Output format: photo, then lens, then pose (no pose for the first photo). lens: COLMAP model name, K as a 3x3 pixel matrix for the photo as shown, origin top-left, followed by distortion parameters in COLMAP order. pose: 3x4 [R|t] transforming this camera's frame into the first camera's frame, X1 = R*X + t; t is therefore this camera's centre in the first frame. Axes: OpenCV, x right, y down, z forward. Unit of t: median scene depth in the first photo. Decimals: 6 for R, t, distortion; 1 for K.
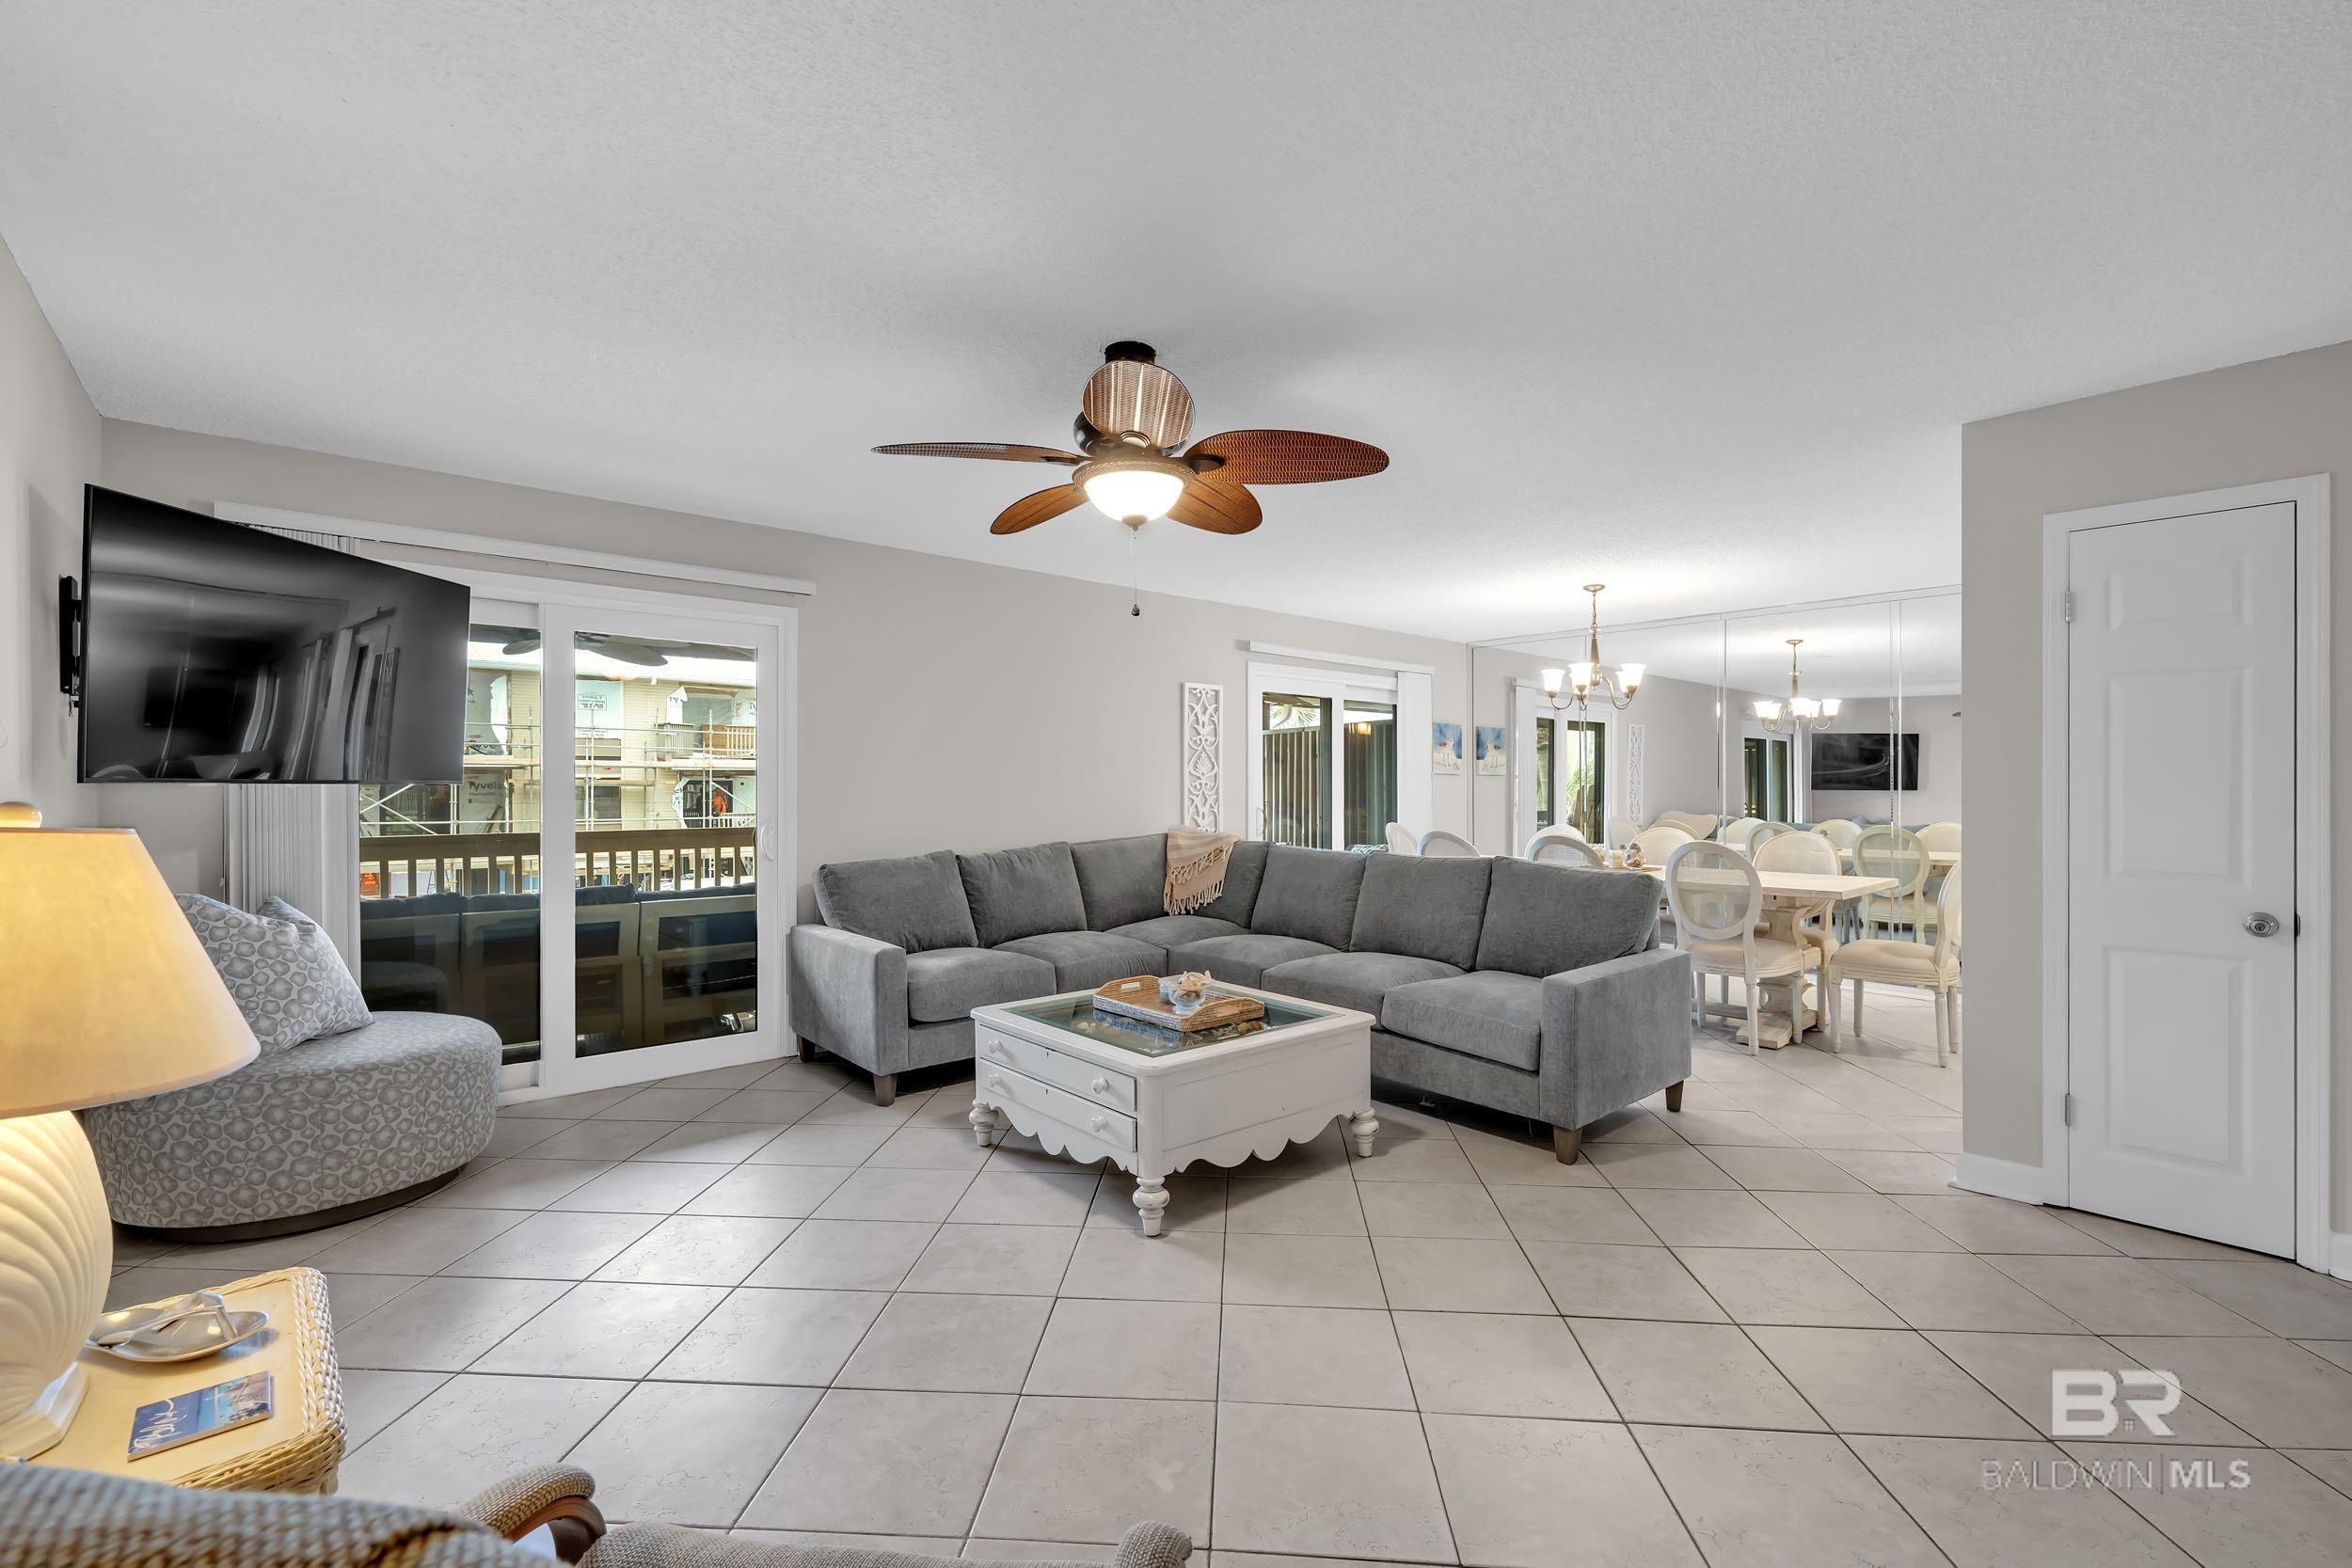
lens RADIAL K [[1010.2, 0, 1171.3], [0, 1010.2, 799.1], [0, 0, 1]] dist [0.002882, 0.000050]
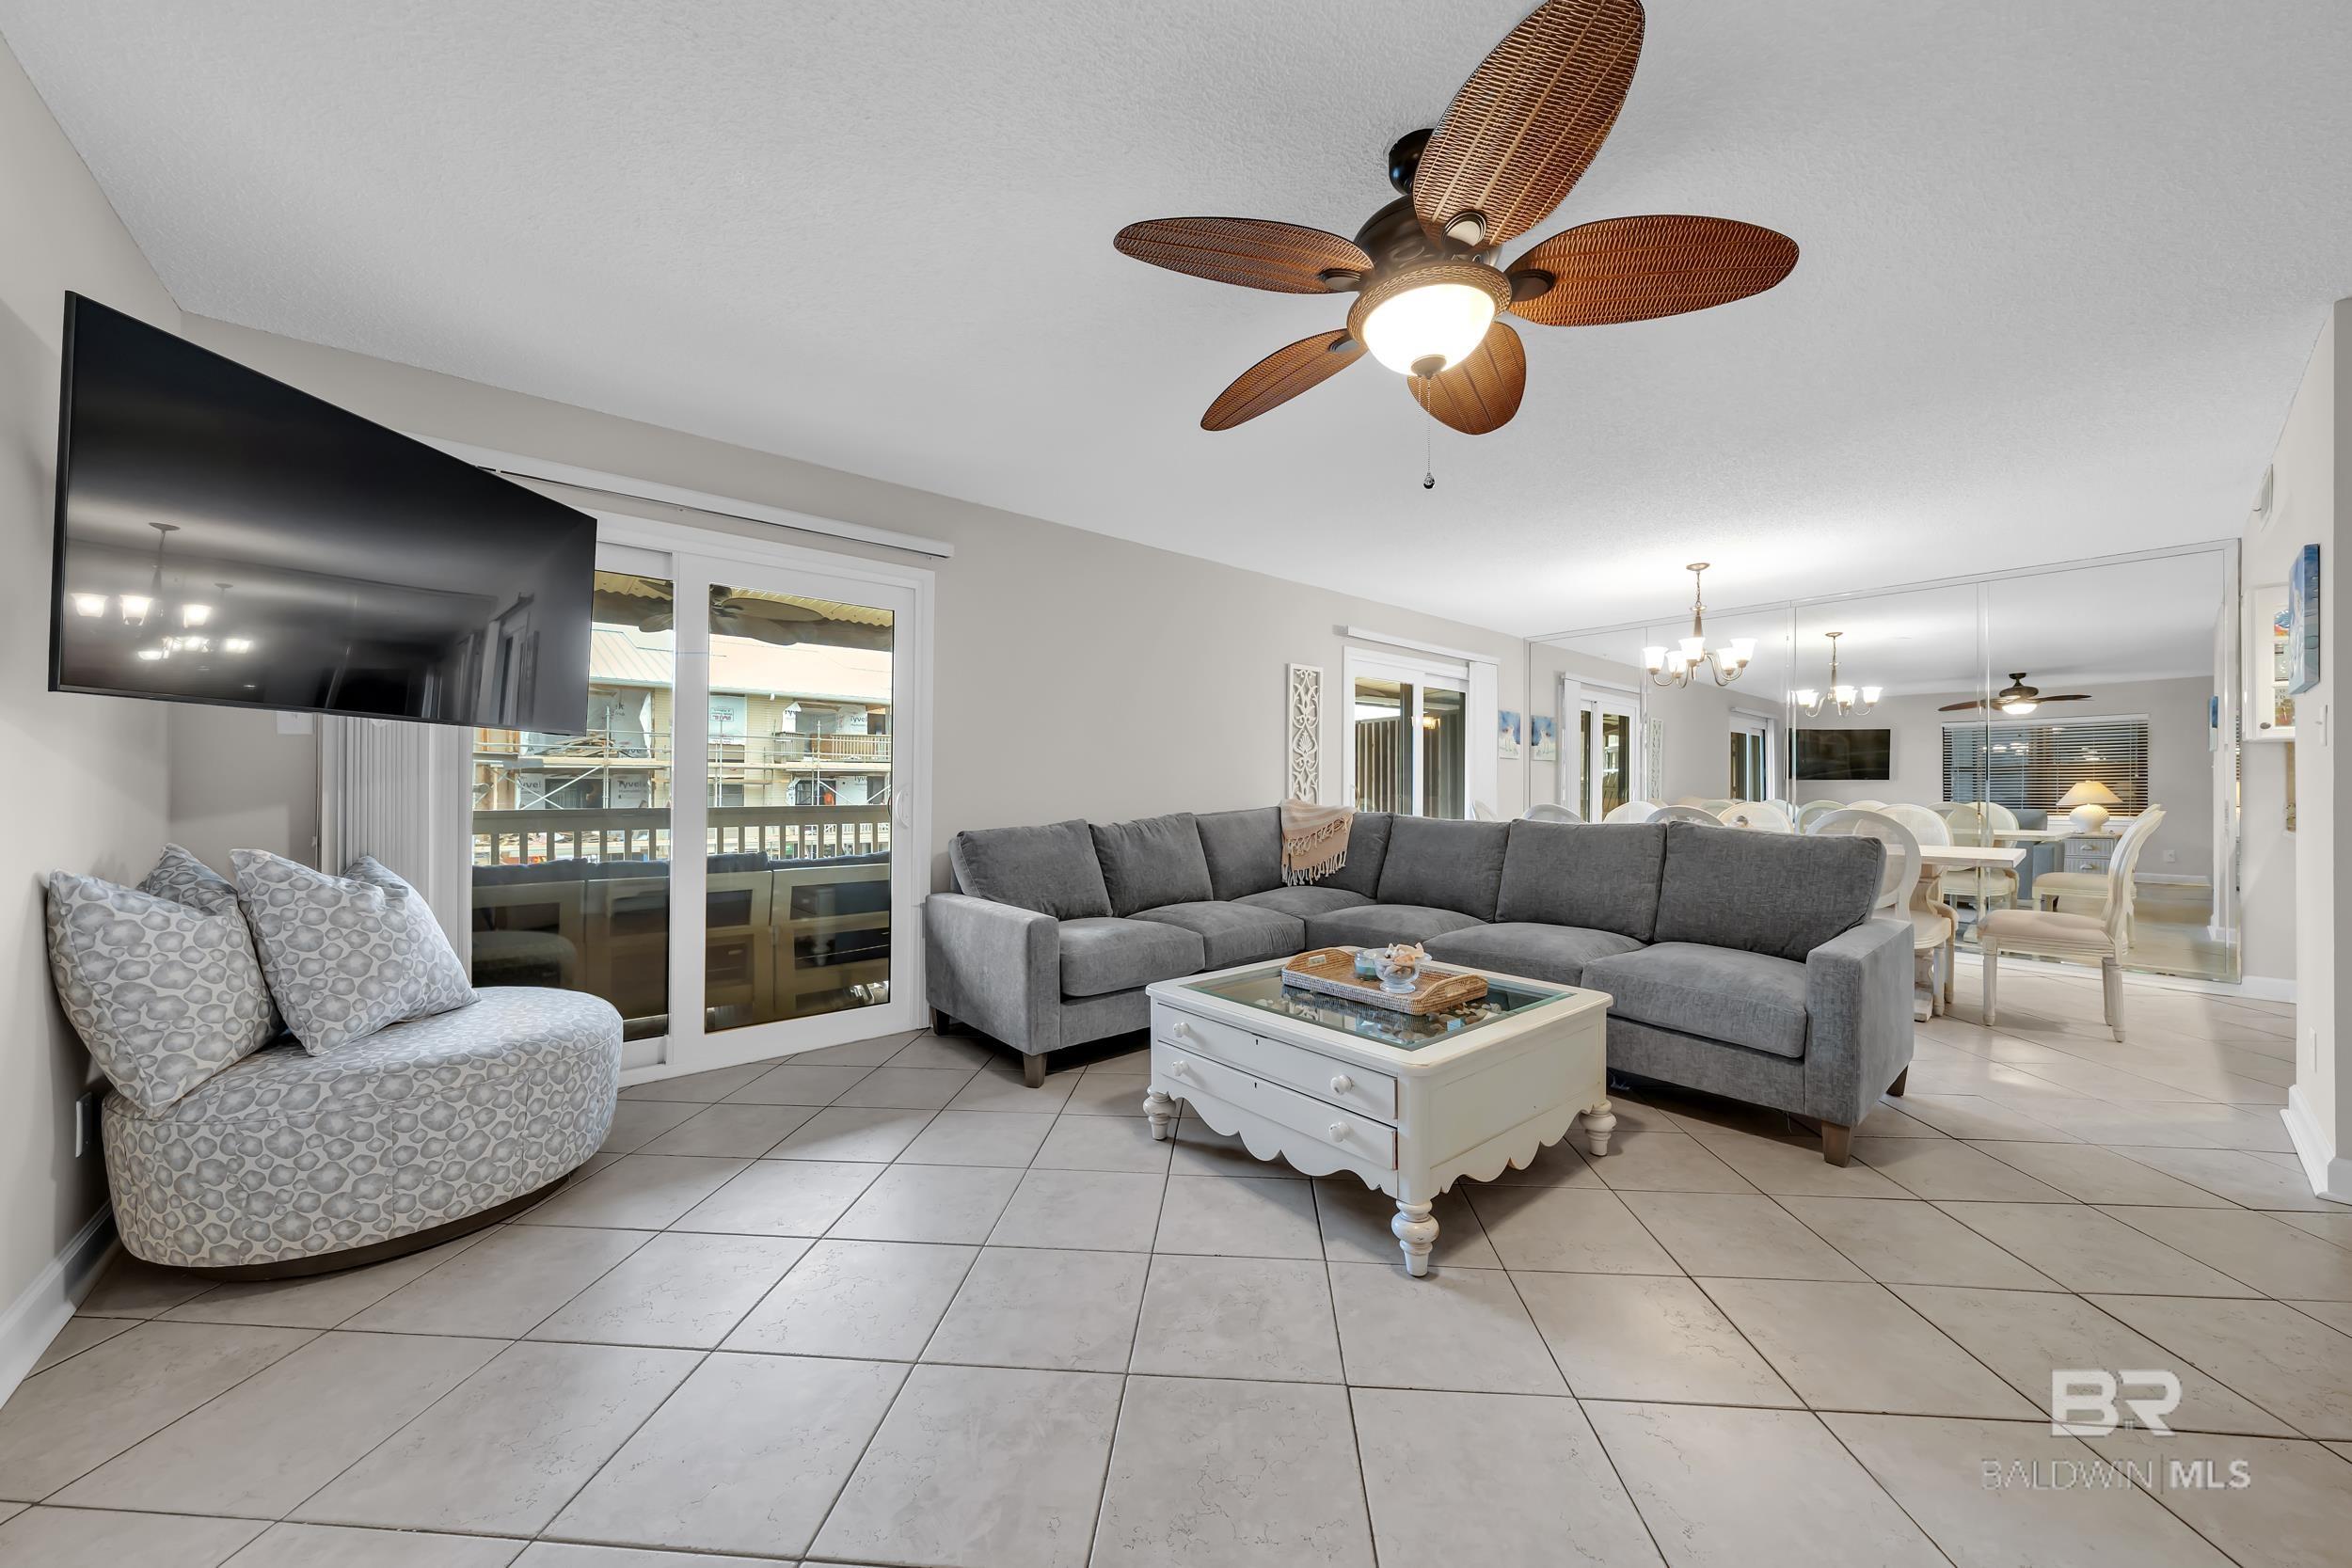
lens RADIAL K [[818.7, 0, 1182.3], [0, 818.7, 783.4], [0, 0, 1]] dist [-0.001331, -0.000050]
pose [[0.999984, 0.000058, -0.005688, -0.137613], [-0.000164, 0.999825, -0.018705, 0.036069], [0.005686, 0.018705, 0.999809, 0.231375]]
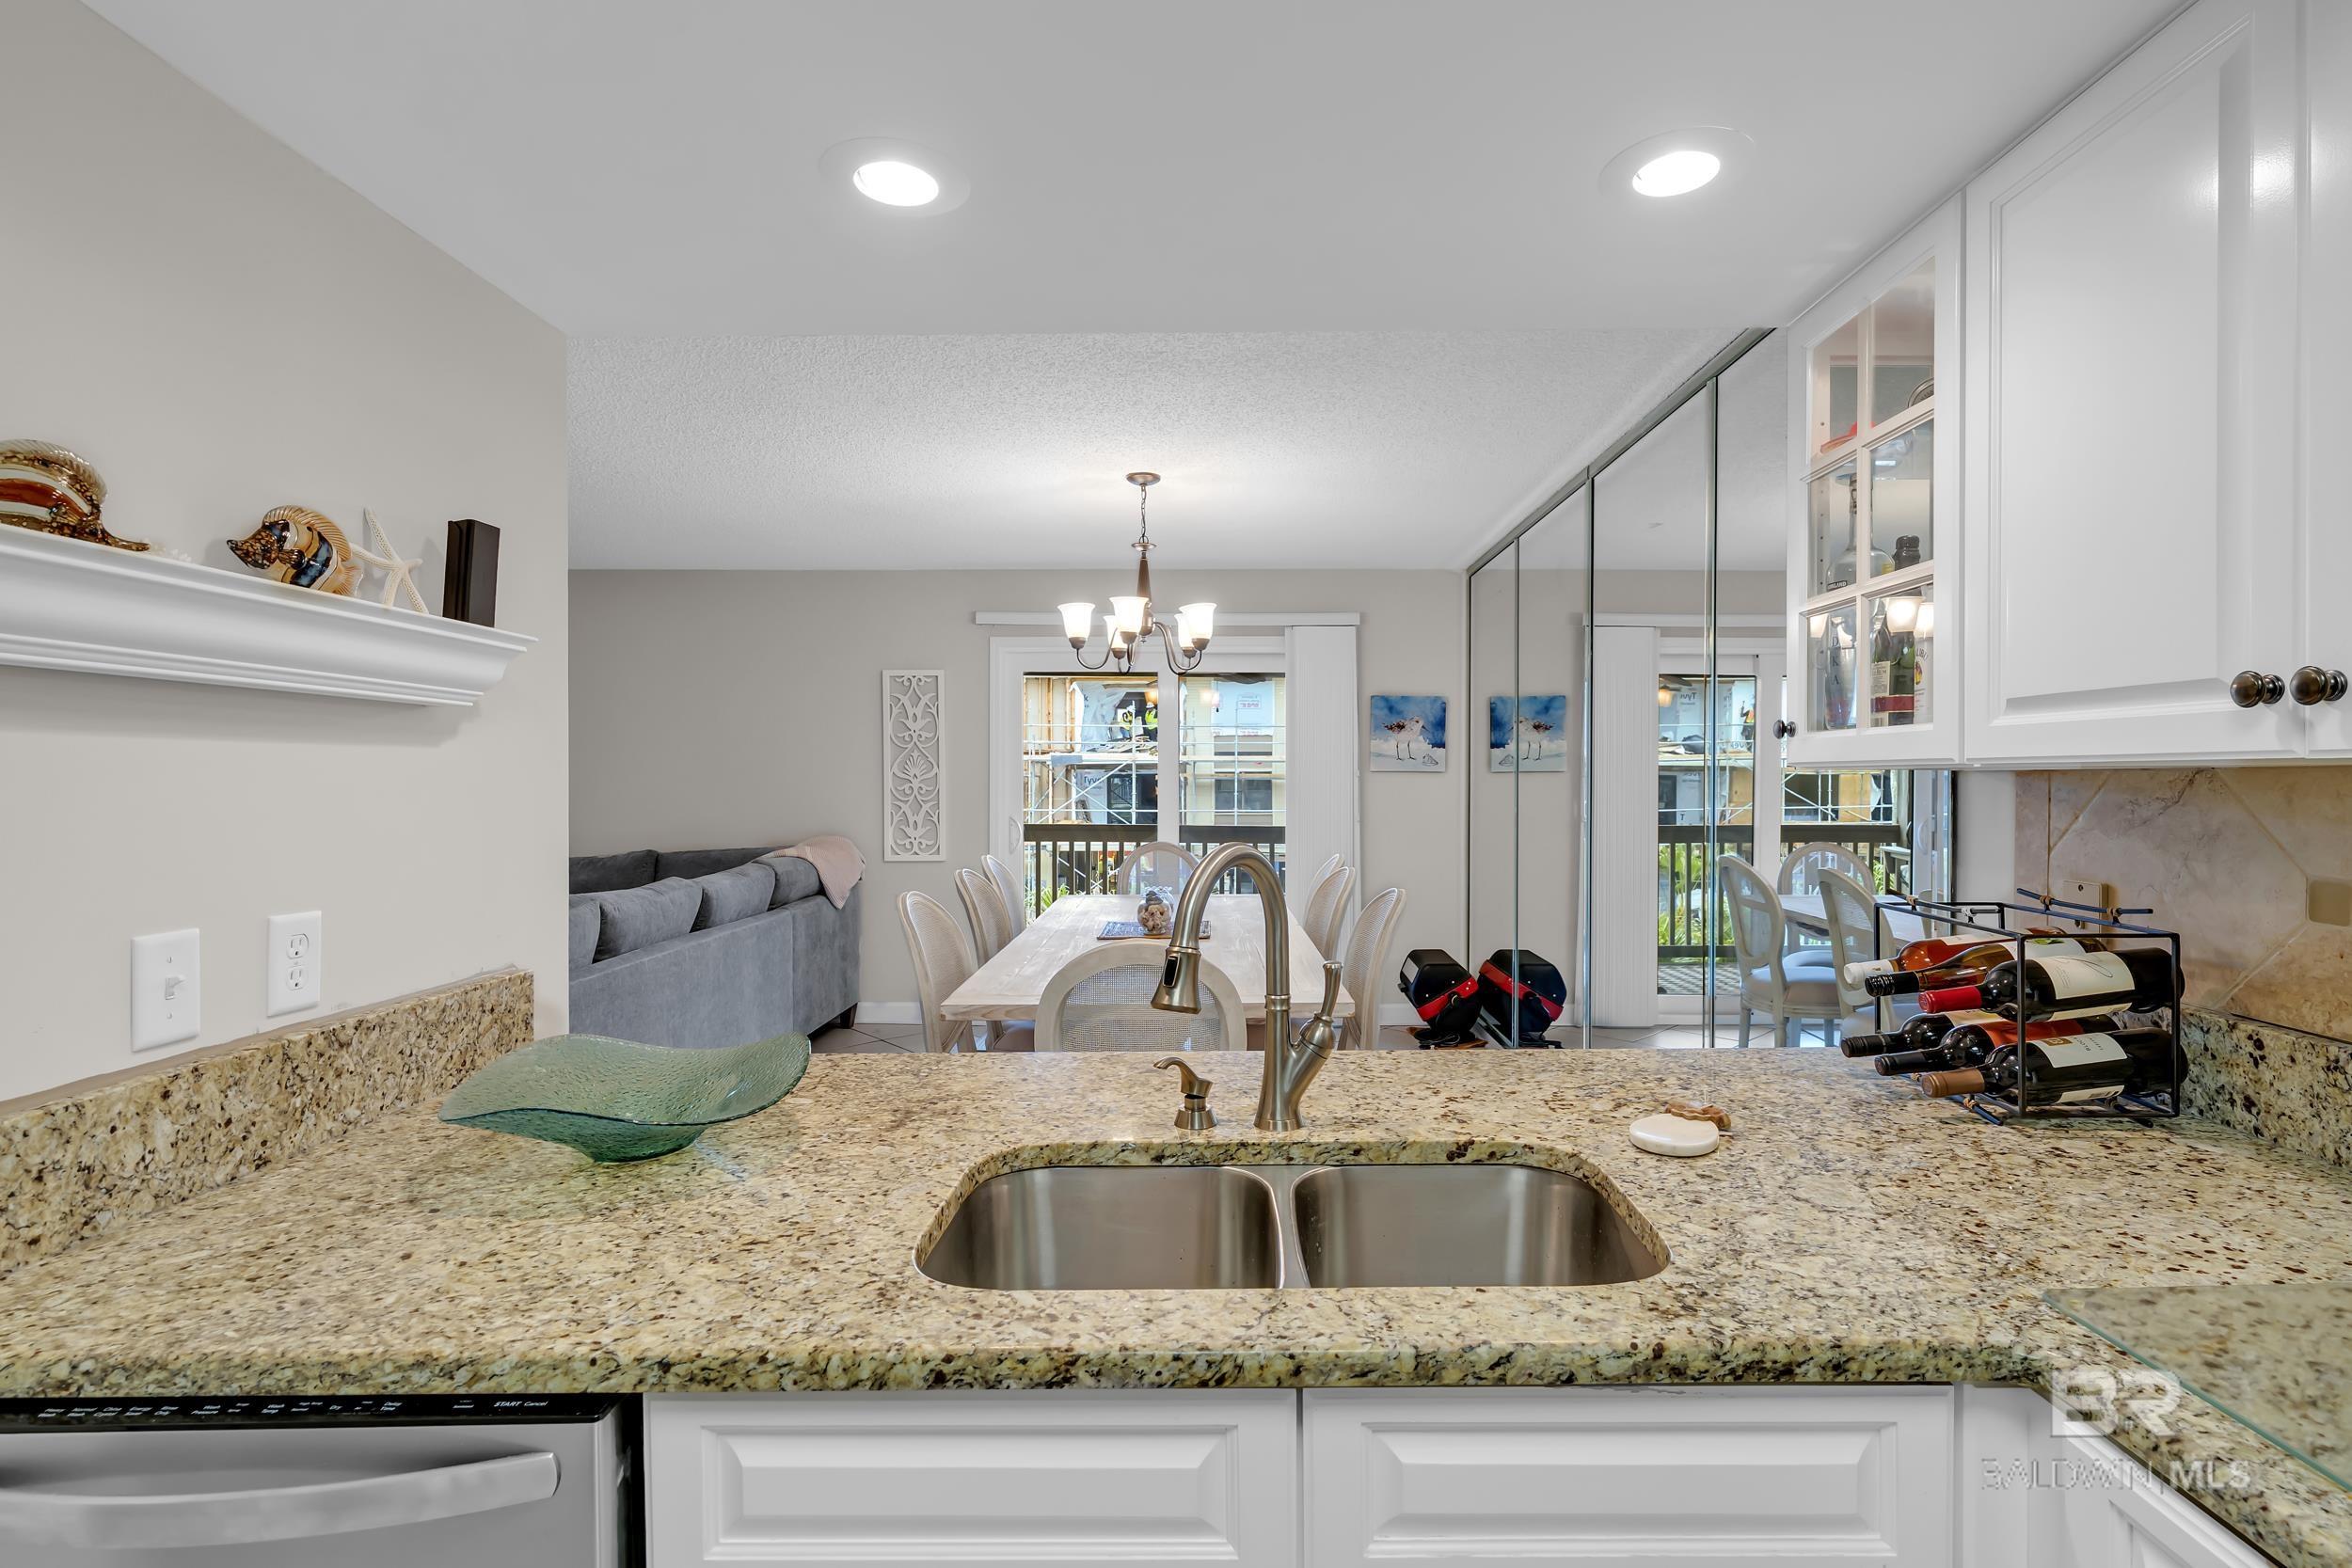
lens RADIAL K [[1124.8, 0, 1231.7], [0, 1124.8, 782.8], [0, 0, 1]] dist [-0.000604, -0.000038]
pose [[0.762214, 0.000370, -0.647325, 1.270343], [-0.005733, 0.999964, -0.006179, -0.023026], [0.647300, 0.008421, 0.762189, 0.689133]]
